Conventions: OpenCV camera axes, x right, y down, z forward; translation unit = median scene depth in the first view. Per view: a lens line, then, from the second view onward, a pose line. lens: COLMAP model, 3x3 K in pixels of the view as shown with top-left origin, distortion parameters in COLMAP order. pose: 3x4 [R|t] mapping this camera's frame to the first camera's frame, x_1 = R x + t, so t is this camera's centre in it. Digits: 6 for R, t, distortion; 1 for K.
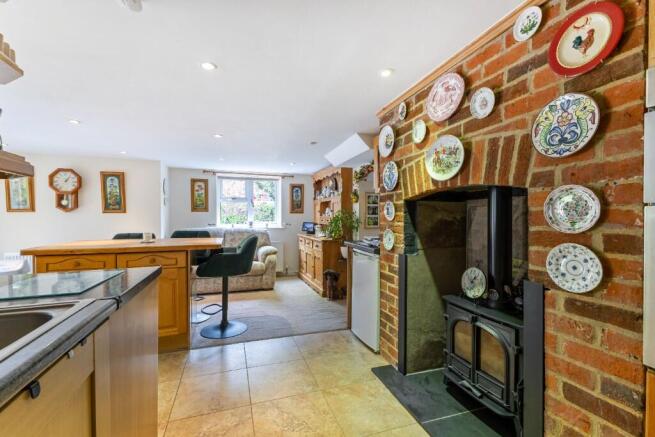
lens RADIAL K [[287.7, 0, 325.0], [0, 287.7, 220.0], [0, 0, 1]] dist [0.017855, 0.000667]
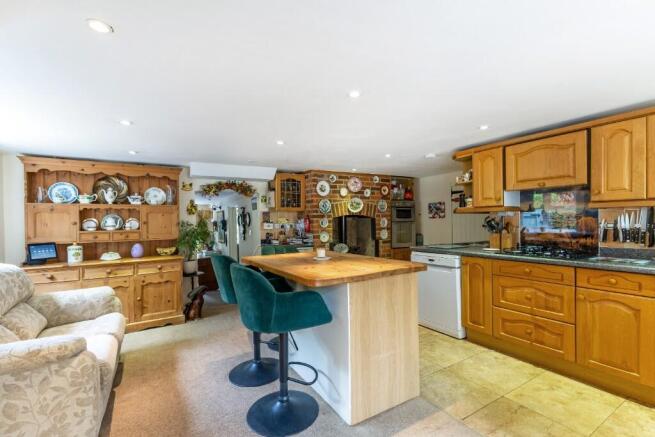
lens RADIAL K [[287.7, 0, 324.3], [0, 287.7, 219.8], [0, 0, 1]] dist [0.017855, 0.000667]
pose [[-0.216866, 0.005473, 0.976186, -2.542196], [0.026355, 0.999653, 0.000250, -0.076343], [-0.975846, 0.025781, -0.216934, 2.081273]]
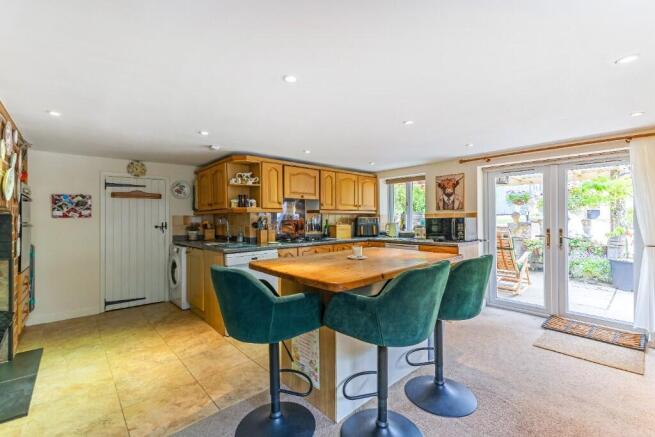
lens RADIAL K [[287.7, 0, 331.3], [0, 287.7, 218.9], [0, 0, 1]] dist [0.017855, 0.000667]
pose [[-0.914138, 0.006606, -0.405350, -0.417296], [0.002332, 0.999936, 0.011039, -0.071722], [0.405397, 0.009146, -0.914095, 2.976387]]
